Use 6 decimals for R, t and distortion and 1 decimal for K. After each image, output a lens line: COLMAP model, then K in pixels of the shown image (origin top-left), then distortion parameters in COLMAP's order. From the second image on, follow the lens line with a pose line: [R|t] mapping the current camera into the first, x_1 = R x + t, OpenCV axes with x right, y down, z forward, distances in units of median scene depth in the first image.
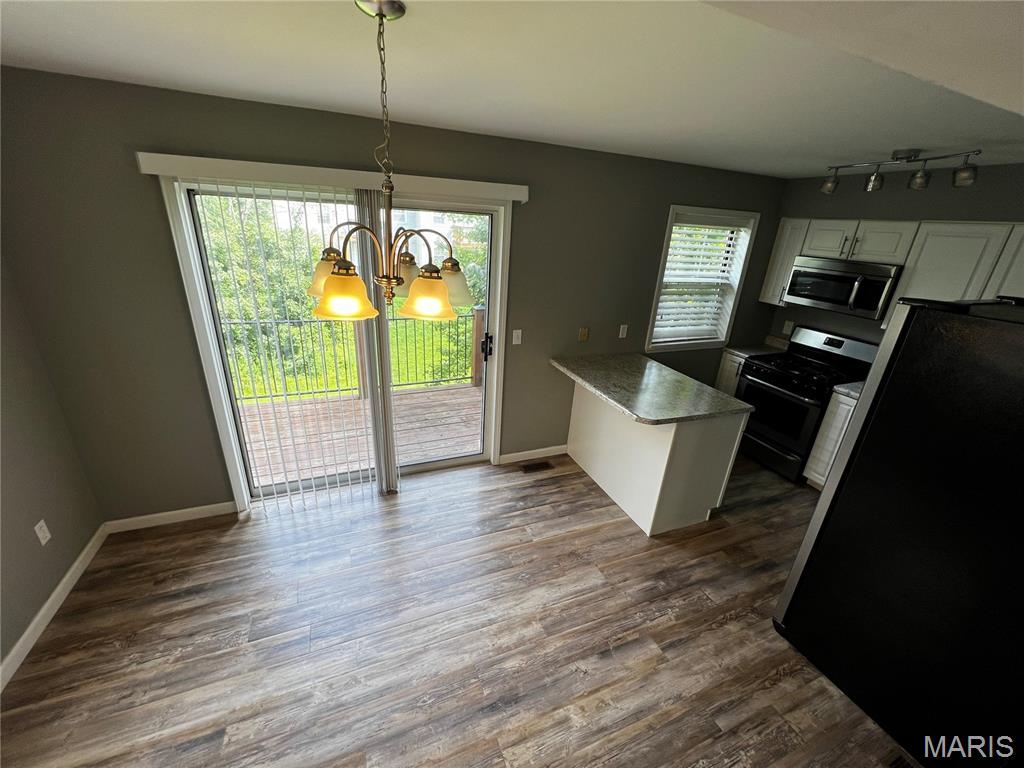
lens RADIAL K [[409.4, 0, 510.3], [0, 409.4, 382.3], [0, 0, 1]] dist [-0.000332, -0.000006]
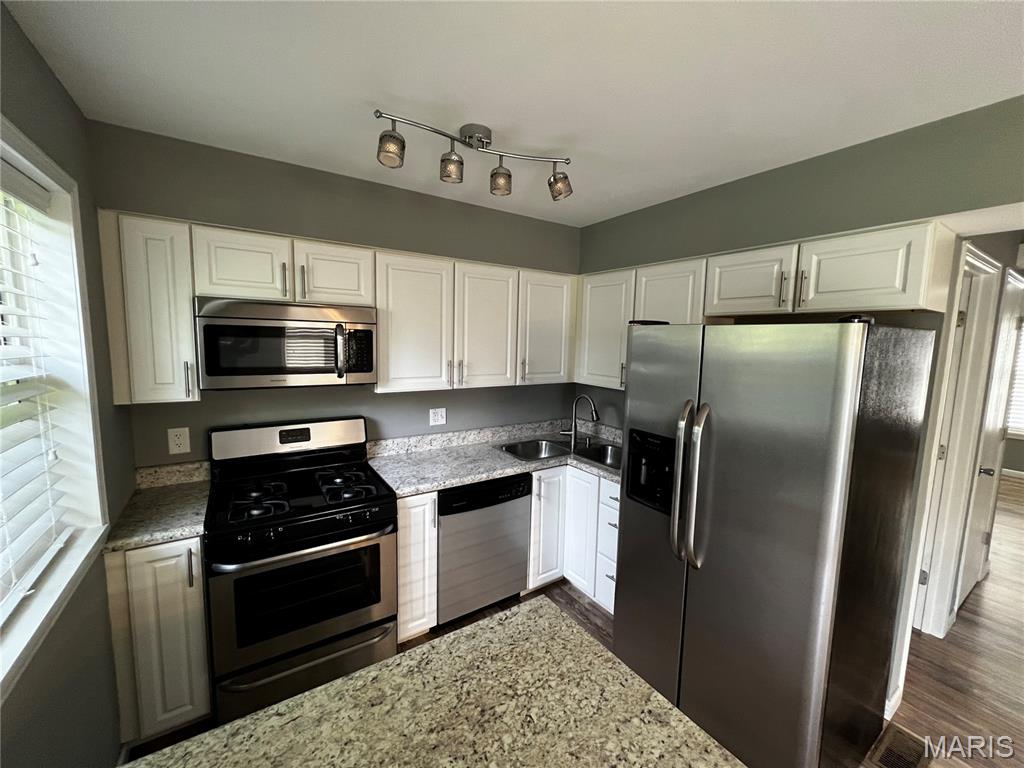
lens RADIAL K [[409.4, 0, 510.3], [0, 409.4, 382.3], [0, 0, 1]] dist [-0.000332, -0.000006]
pose [[-0.186941, -0.166370, 0.968181, 0.142281], [0.328253, 0.918329, 0.221184, -0.188574], [-0.925907, 0.359157, -0.117062, 0.704299]]
